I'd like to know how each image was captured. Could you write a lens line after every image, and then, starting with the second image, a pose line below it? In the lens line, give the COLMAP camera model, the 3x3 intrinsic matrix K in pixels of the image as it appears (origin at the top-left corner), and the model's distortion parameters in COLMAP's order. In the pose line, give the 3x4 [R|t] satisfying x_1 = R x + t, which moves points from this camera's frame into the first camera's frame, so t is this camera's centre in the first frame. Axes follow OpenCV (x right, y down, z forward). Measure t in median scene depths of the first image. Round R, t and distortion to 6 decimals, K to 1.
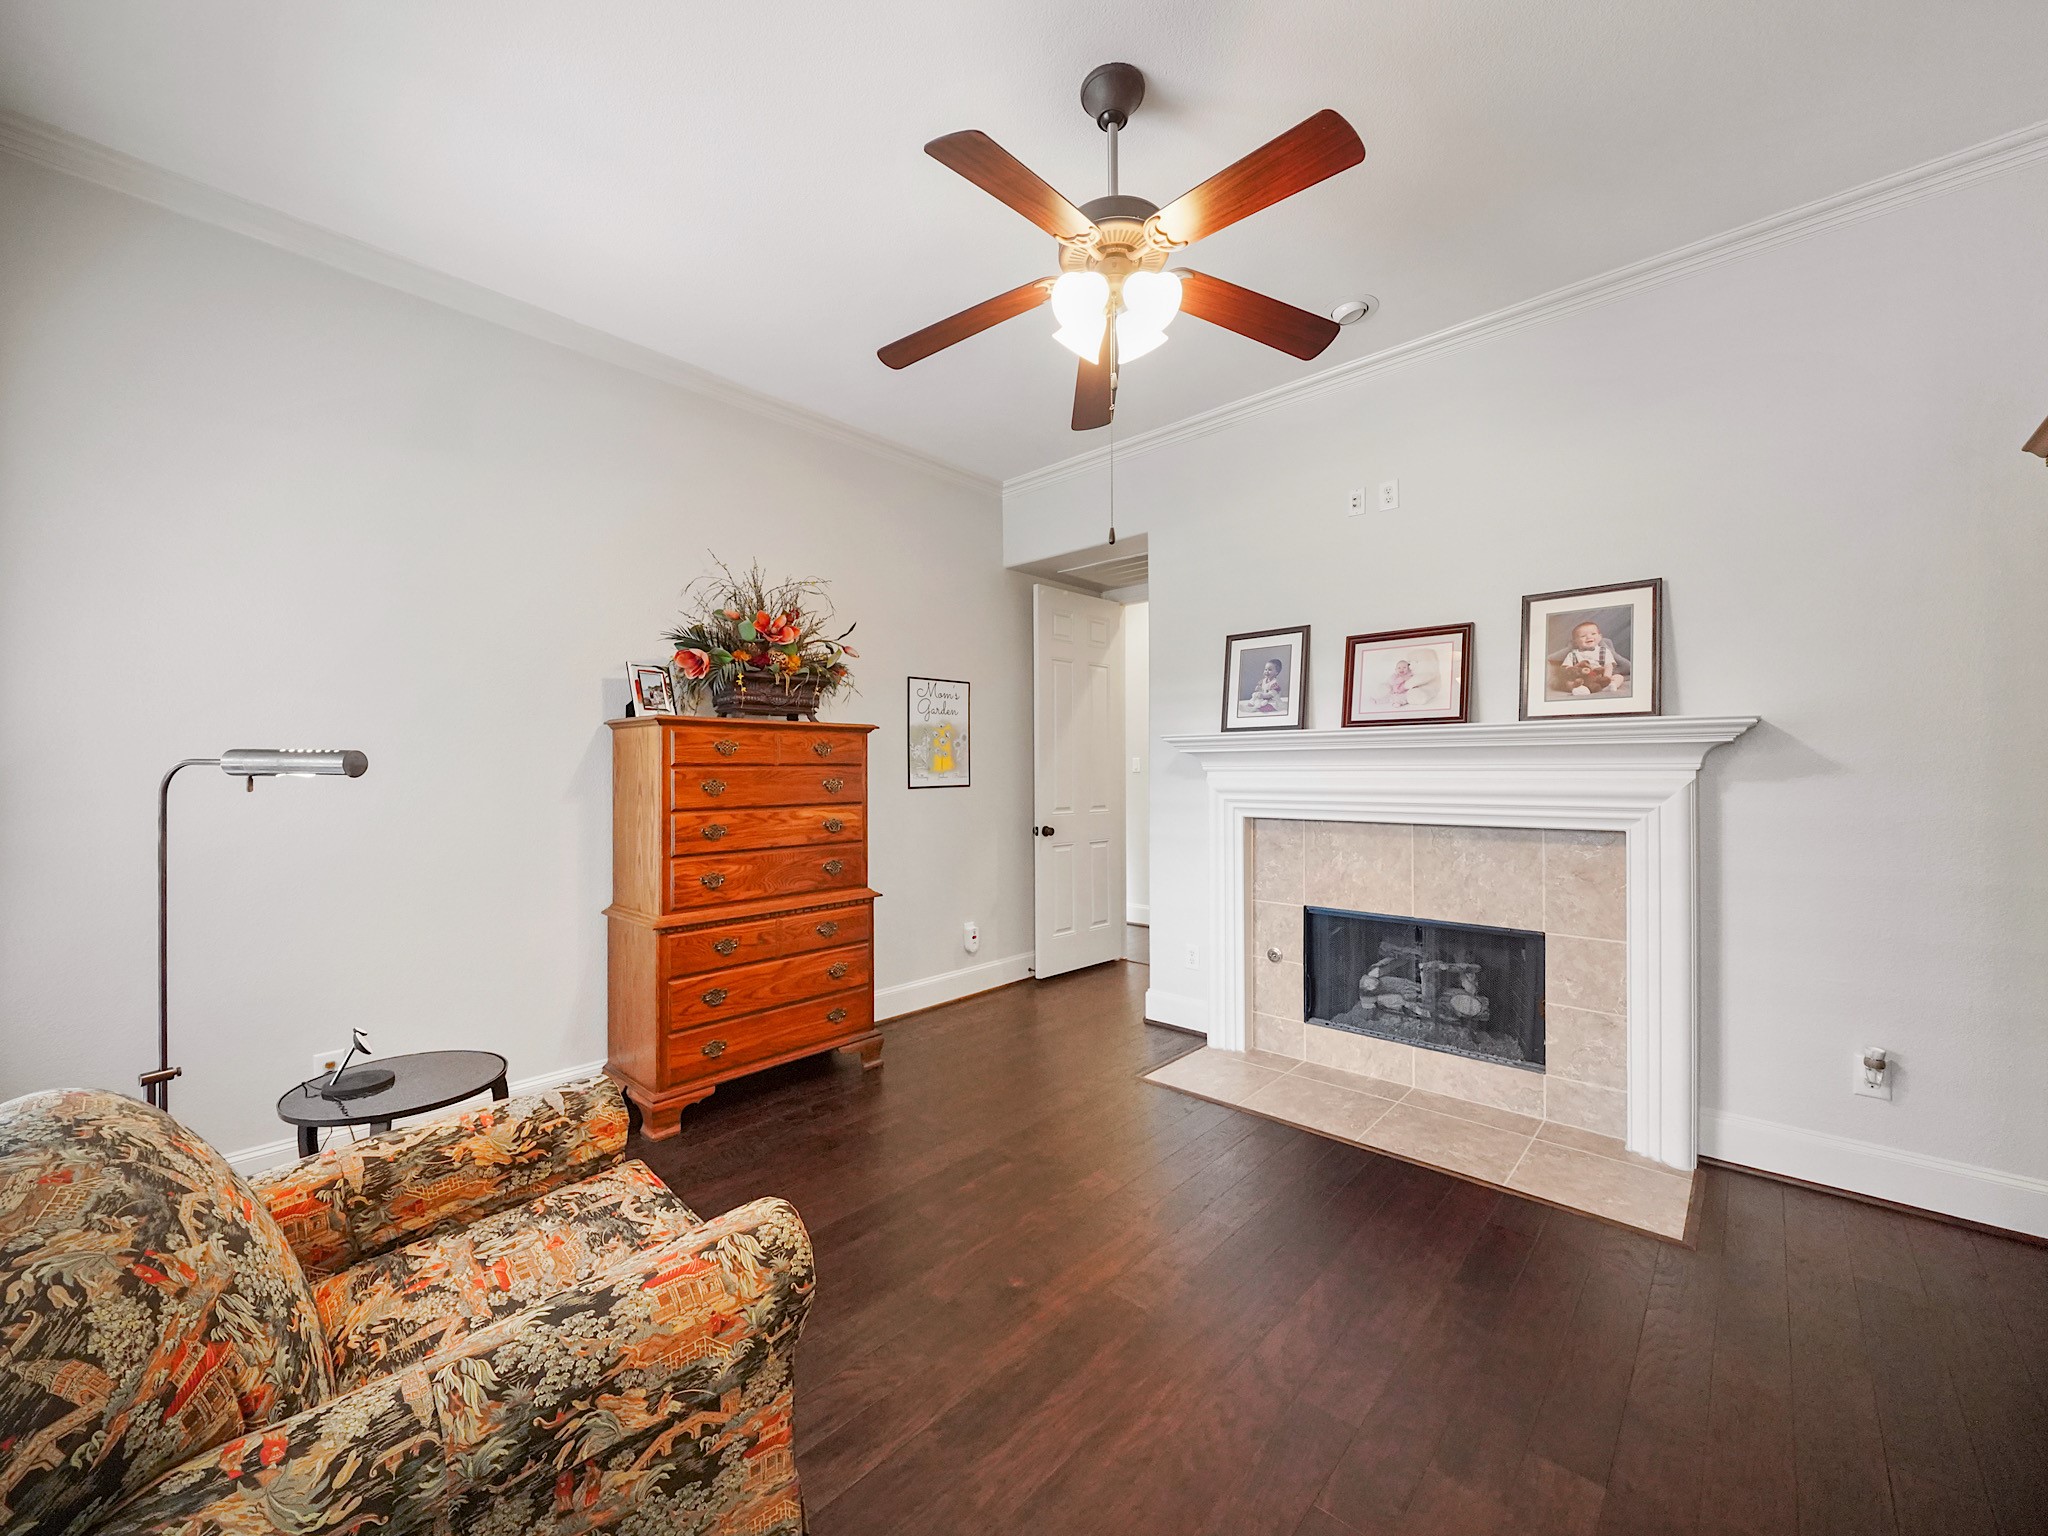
lens RADIAL K [[793.0, 0, 1021.4], [0, 793.0, 773.5], [0, 0, 1]] dist [-0.001982, -0.000252]
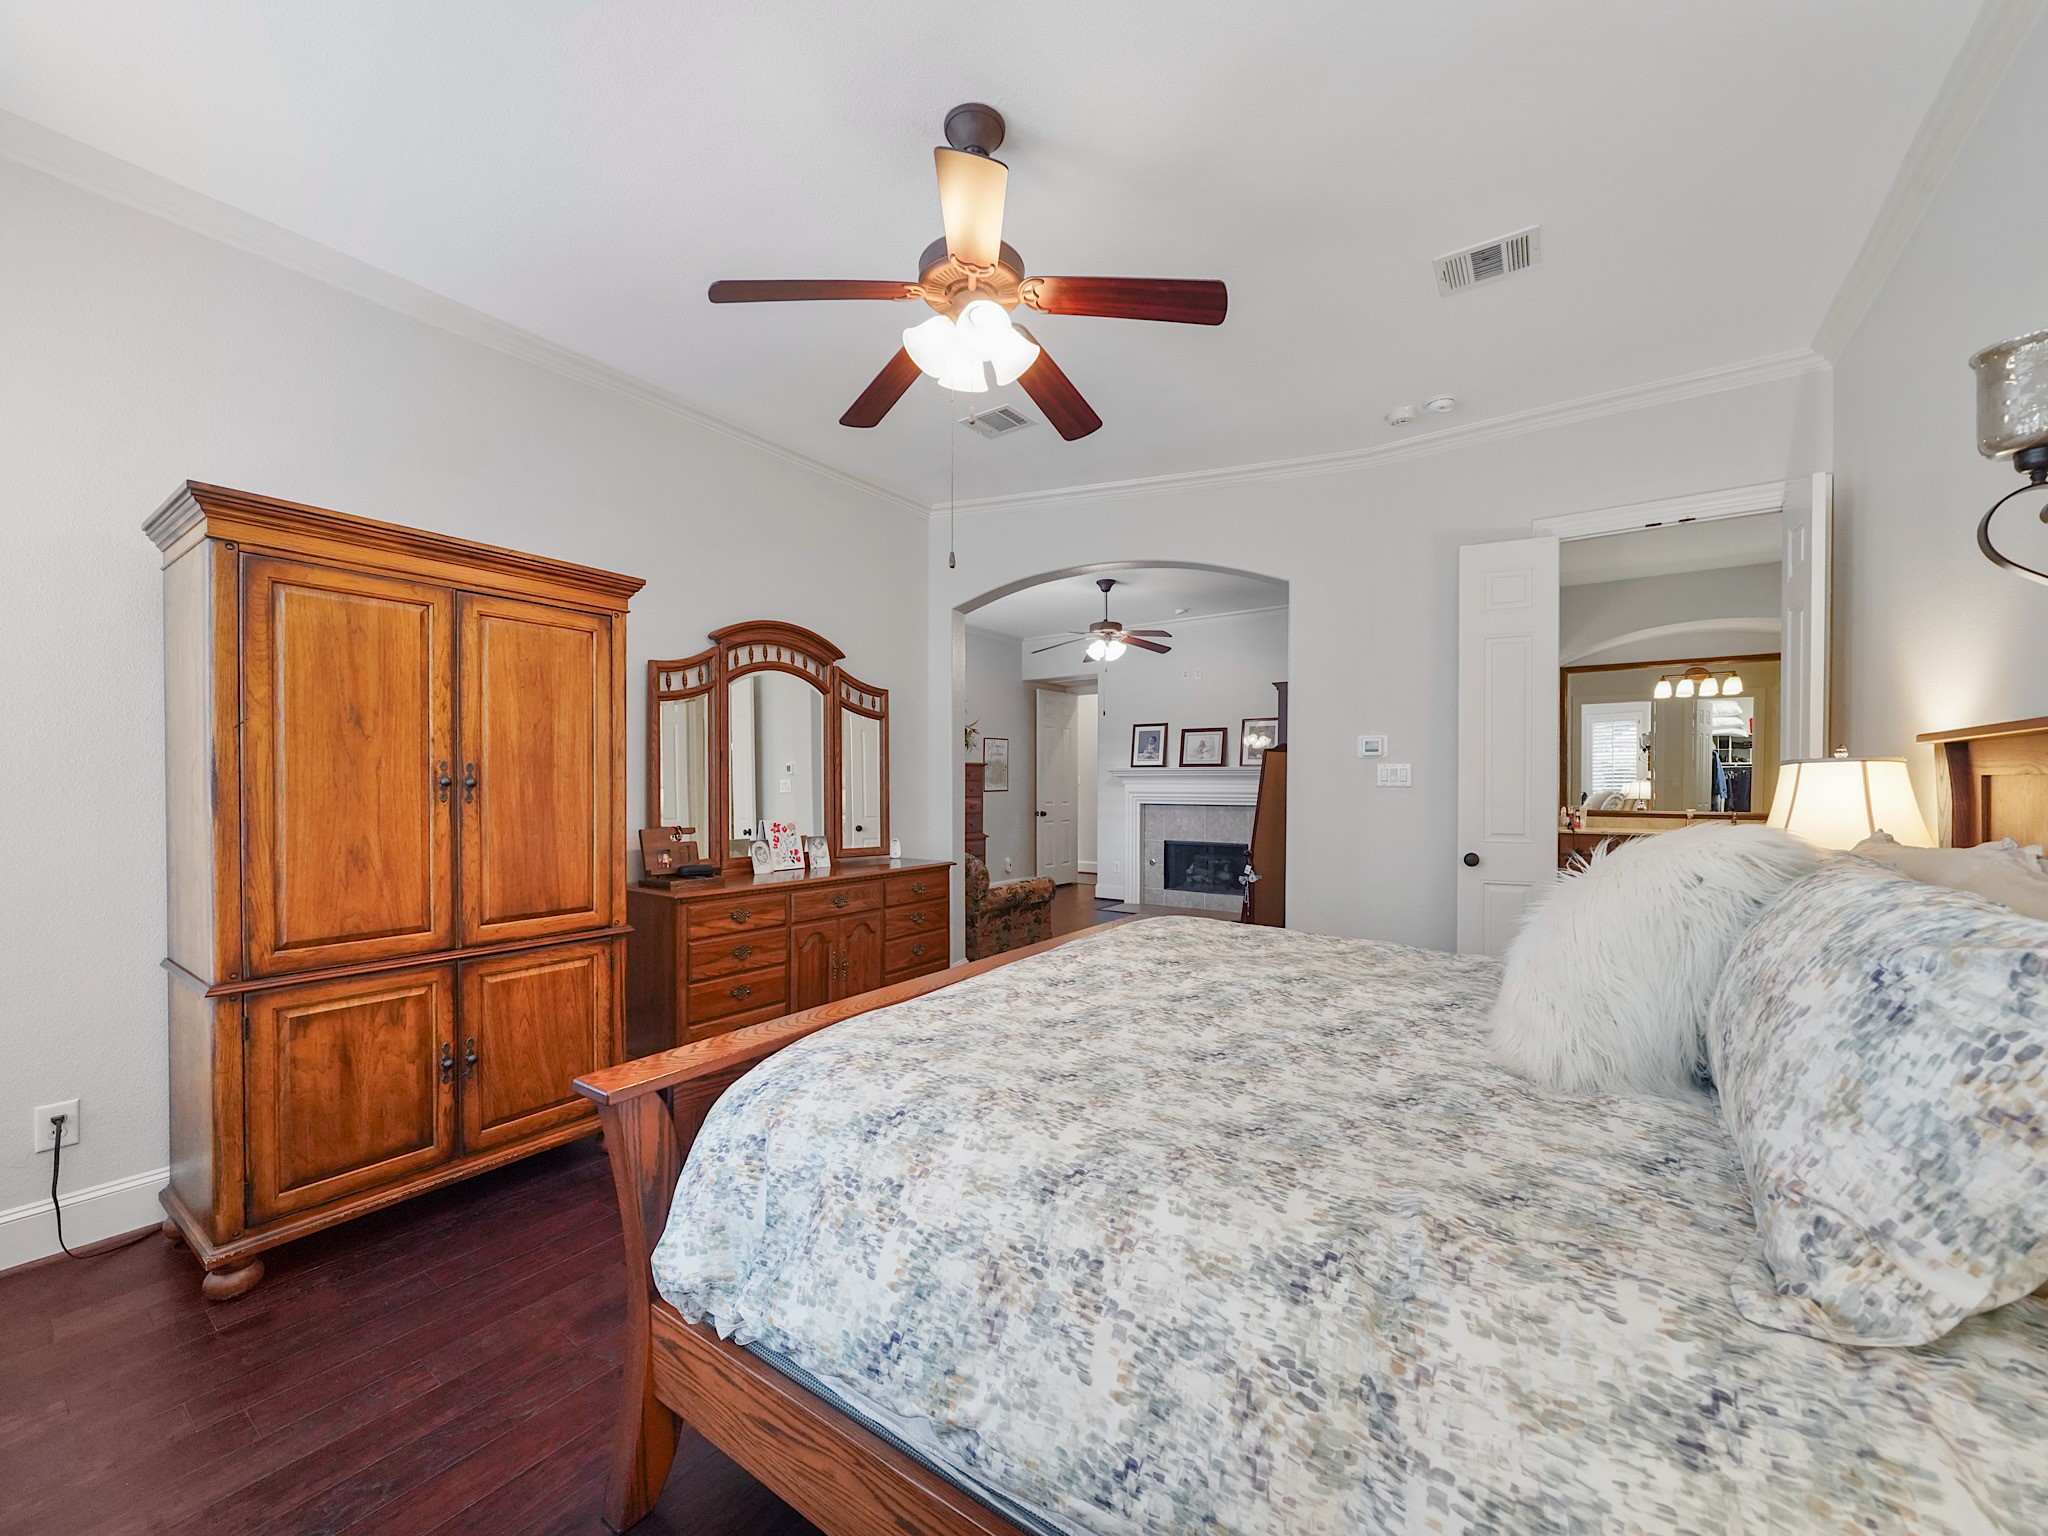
lens RADIAL K [[791.0, 0, 1019.9], [0, 791.0, 786.2], [0, 0, 1]] dist [-0.002045, -0.000601]
pose [[0.991139, 0.006939, 0.132648, -0.381376], [-0.007100, 0.999975, 0.000737, 0.004164], [-0.132640, -0.001672, 0.991163, -1.266634]]
